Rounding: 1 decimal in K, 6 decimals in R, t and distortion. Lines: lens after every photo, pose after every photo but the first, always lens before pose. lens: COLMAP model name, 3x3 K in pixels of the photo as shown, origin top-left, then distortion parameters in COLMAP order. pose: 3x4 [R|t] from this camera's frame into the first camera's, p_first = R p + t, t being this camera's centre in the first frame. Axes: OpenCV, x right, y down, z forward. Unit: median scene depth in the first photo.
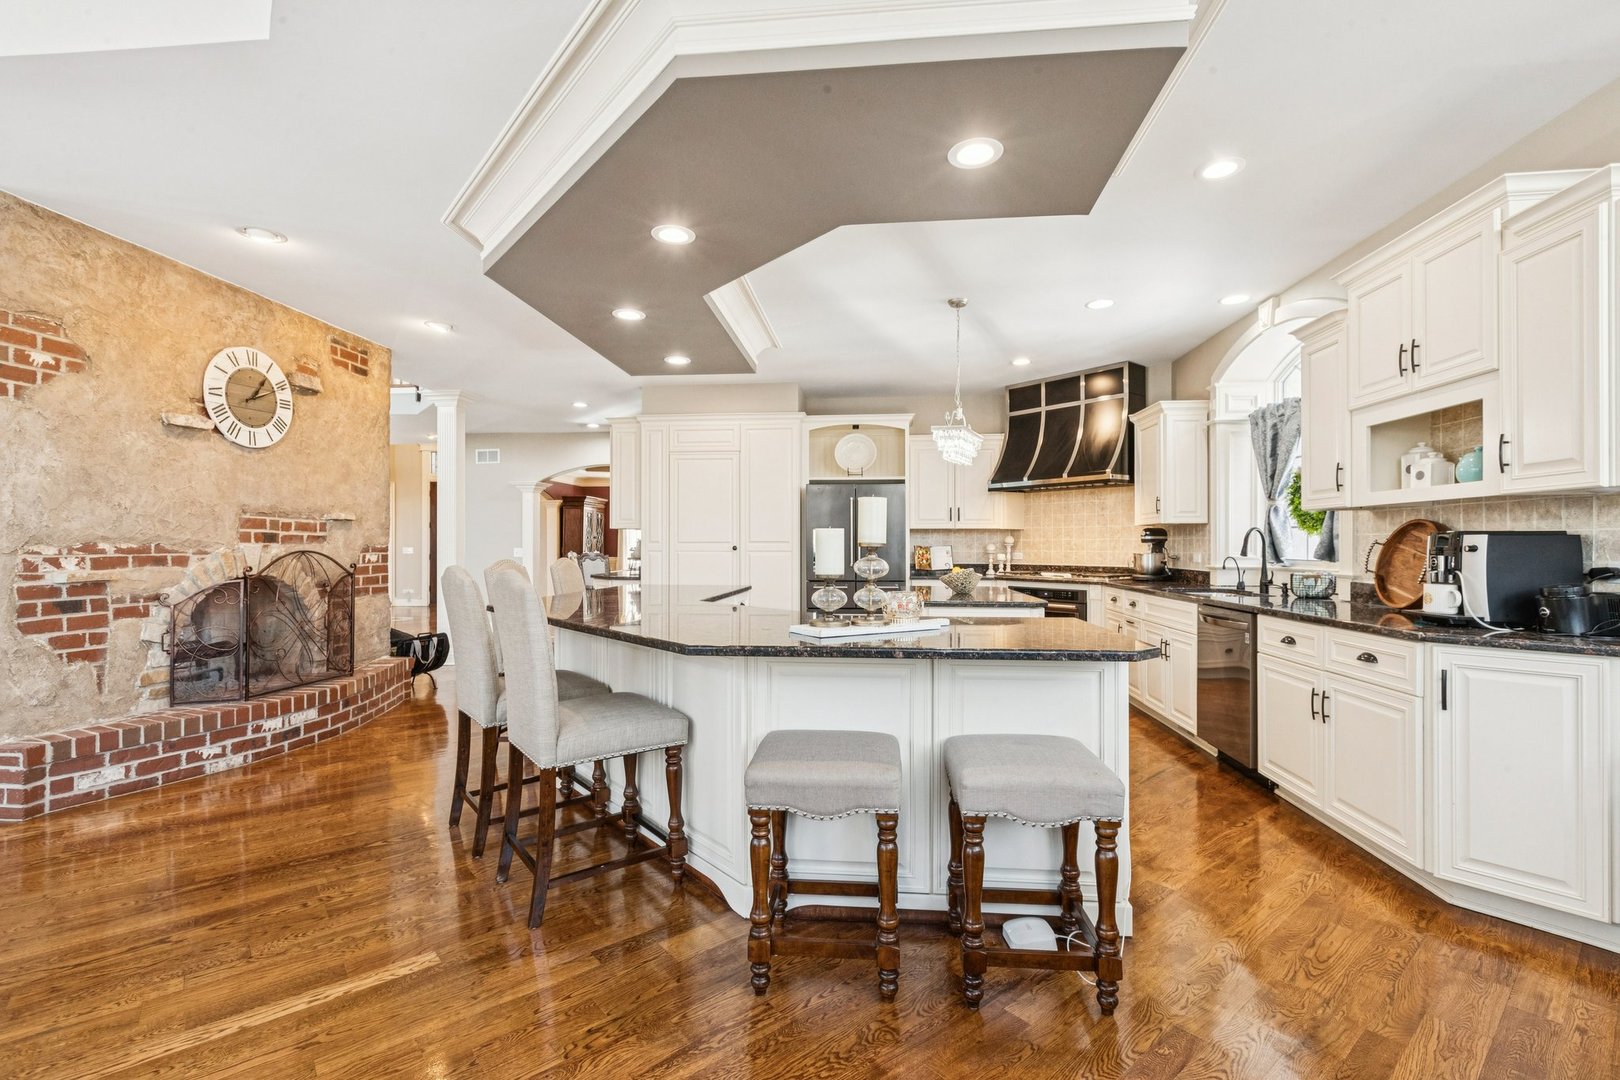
lens RADIAL K [[723.9, 0, 811.8], [0, 723.9, 547.1], [0, 0, 1]] dist [0.003193, -0.001024]
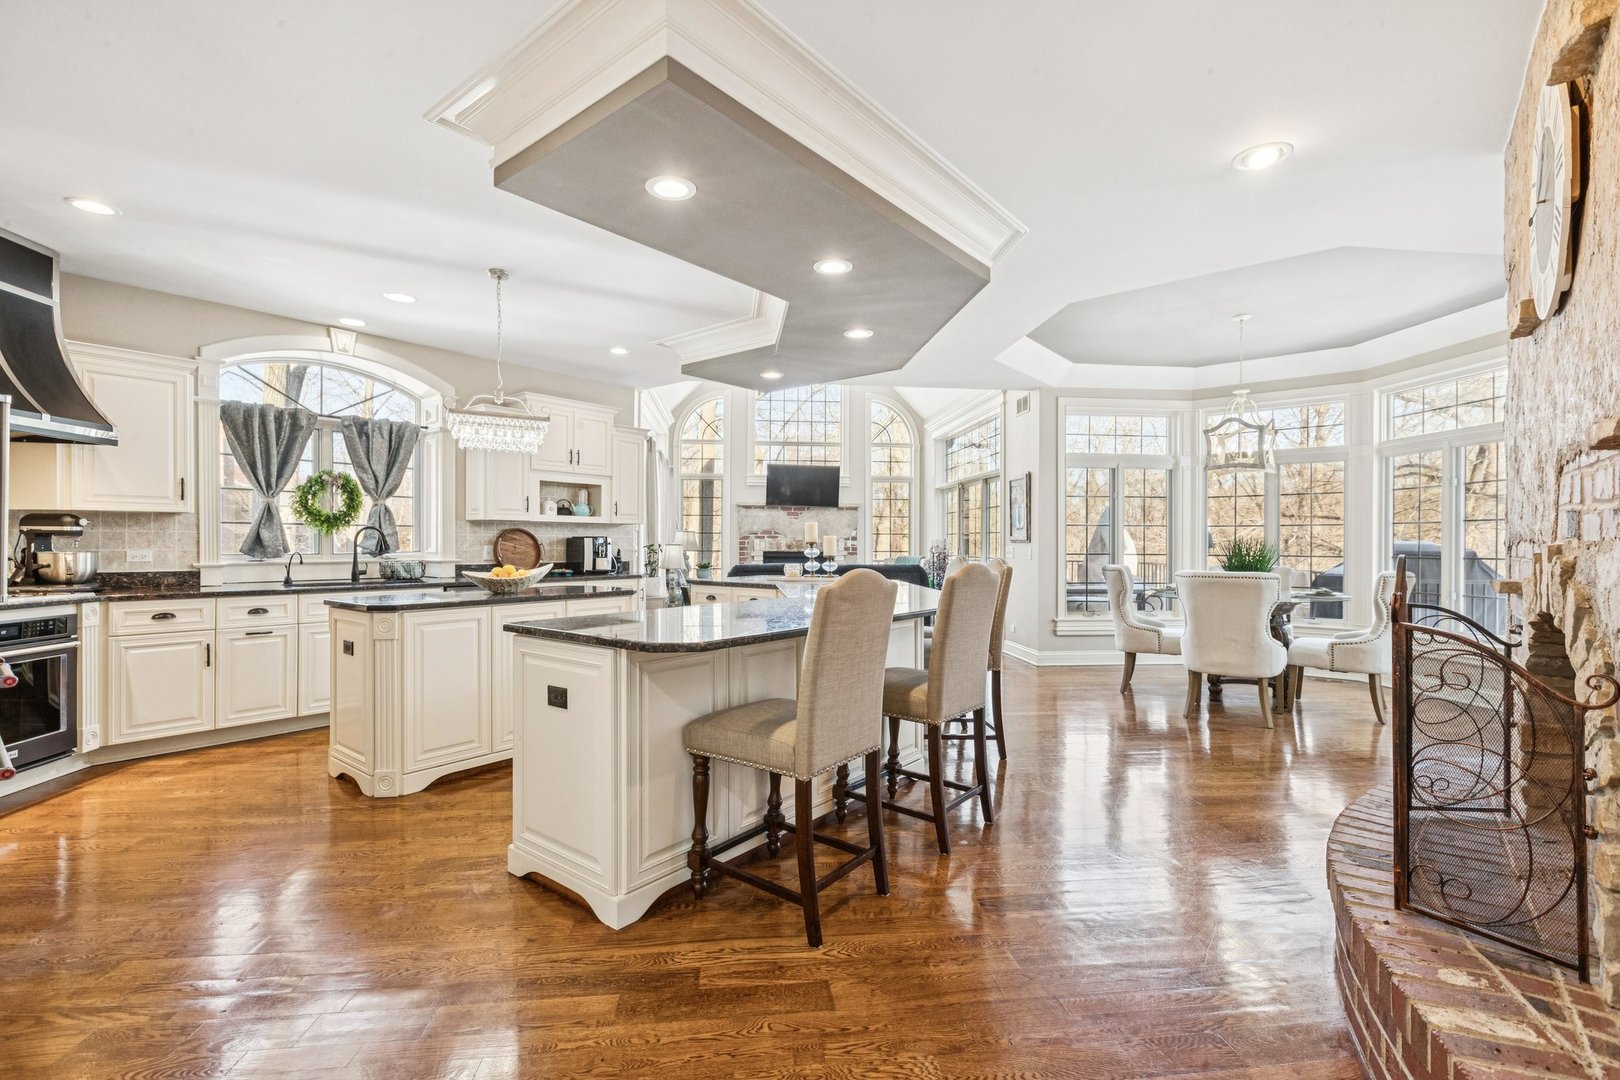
lens RADIAL K [[723.9, 0, 810.3], [0, 723.9, 539.4], [0, 0, 1]] dist [0.003193, -0.001024]
pose [[-0.836146, -0.012303, 0.548369, -0.784010], [-0.012145, 0.999919, 0.003916, -0.023042], [-0.548372, -0.003386, -0.836227, 1.962788]]
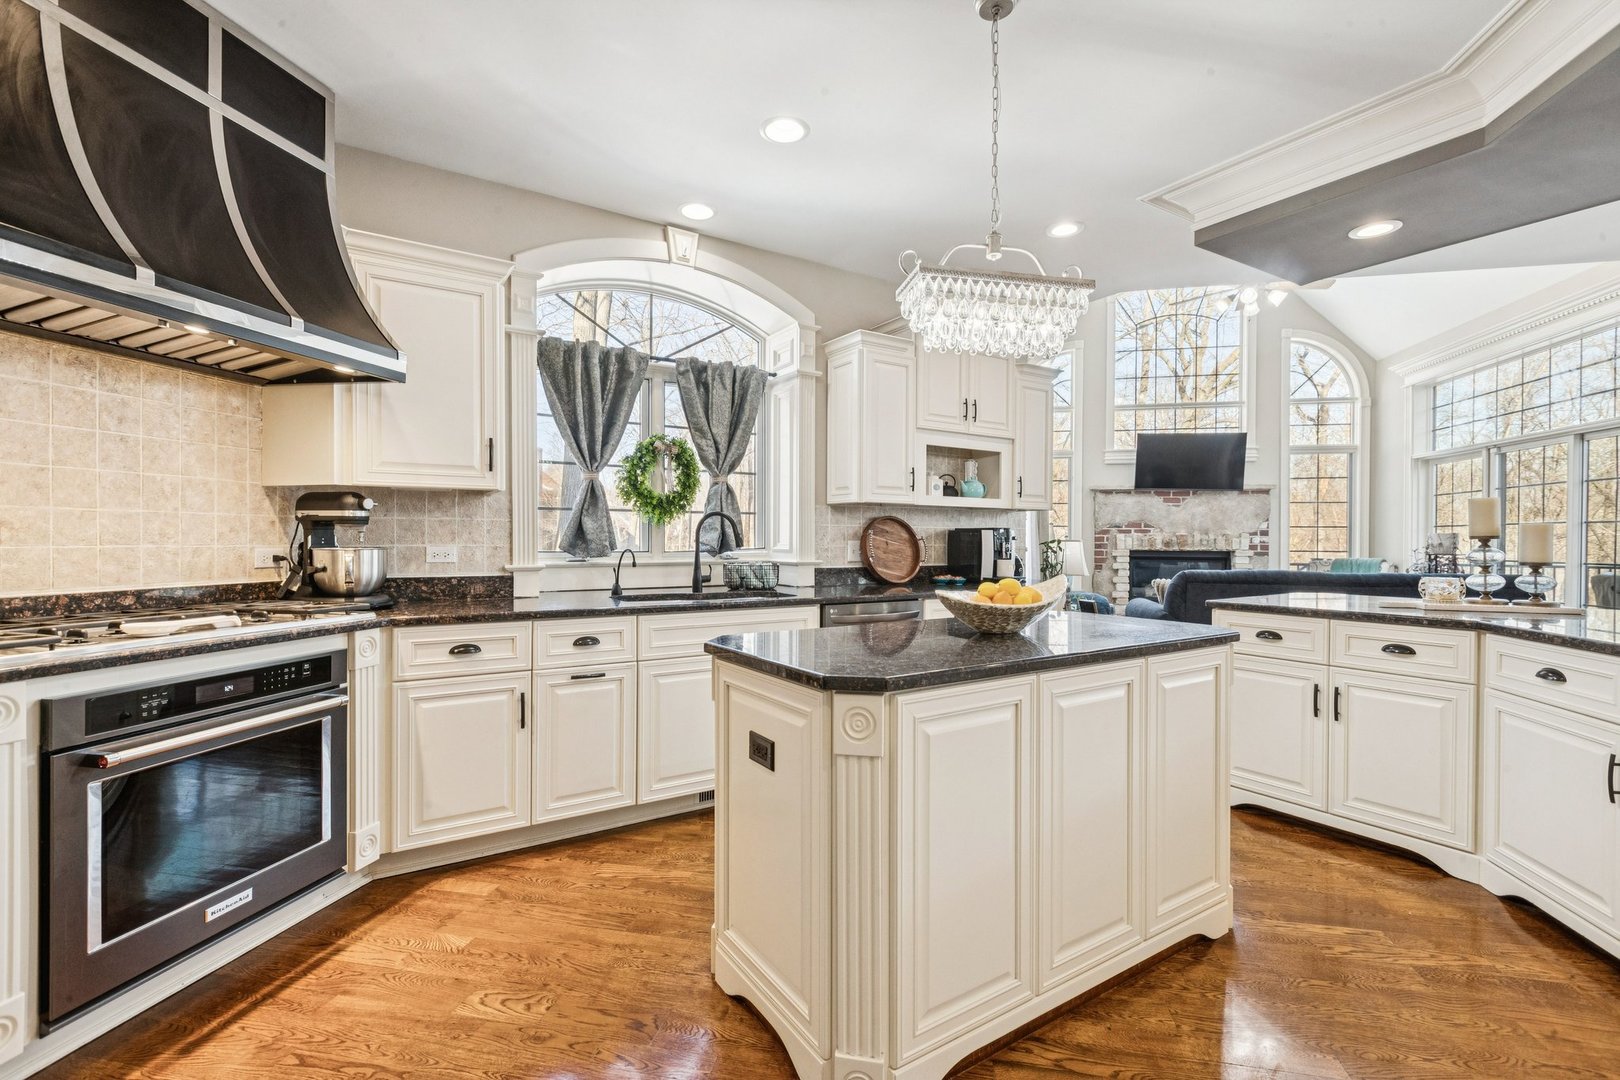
lens RADIAL K [[723.9, 0, 804.6], [0, 723.9, 538.6], [0, 0, 1]] dist [0.003193, -0.001024]
pose [[-0.618194, -0.015060, 0.785881, -0.109689], [-0.010456, 0.999886, 0.010937, -0.008651], [-0.785956, -0.001456, -0.618281, 1.753969]]
